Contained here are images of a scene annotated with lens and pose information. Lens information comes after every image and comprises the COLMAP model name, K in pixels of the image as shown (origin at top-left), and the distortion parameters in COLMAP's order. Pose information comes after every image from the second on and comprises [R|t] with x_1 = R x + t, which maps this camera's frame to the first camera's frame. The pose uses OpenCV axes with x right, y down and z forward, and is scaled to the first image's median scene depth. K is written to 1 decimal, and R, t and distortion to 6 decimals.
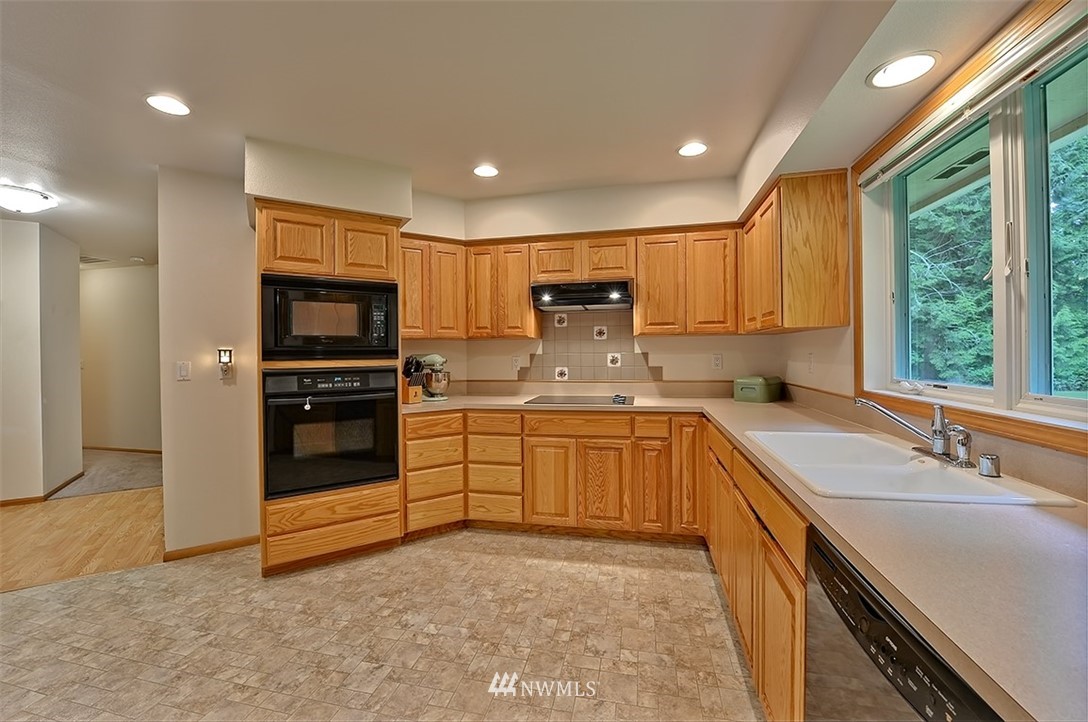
lens RADIAL K [[444.2, 0, 560.1], [0, 444.2, 357.3], [0, 0, 1]] dist [-0.001212, -0.000069]
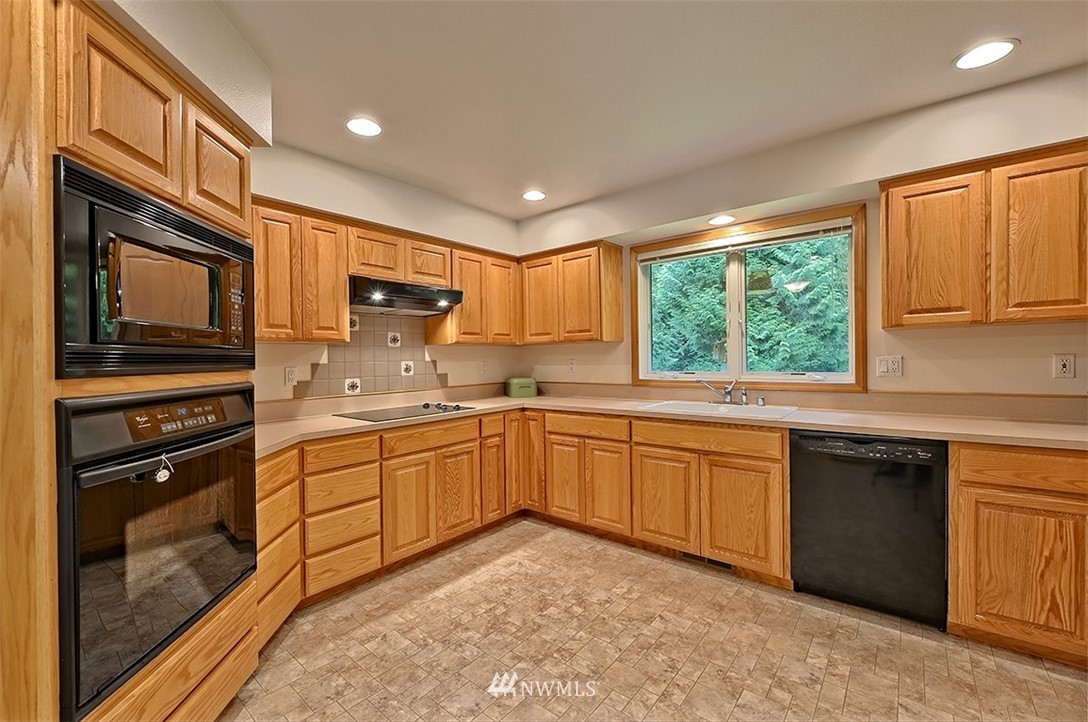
lens RADIAL K [[418.0, 0, 544.0], [0, 418.0, 361.0], [0, 0, 1]] dist [-0.017338, -0.000137]
pose [[0.486243, -0.006525, 0.873799, -0.610033], [0.025542, 0.999651, -0.006749, 0.004536], [-0.873450, 0.025600, 0.486240, 0.355158]]
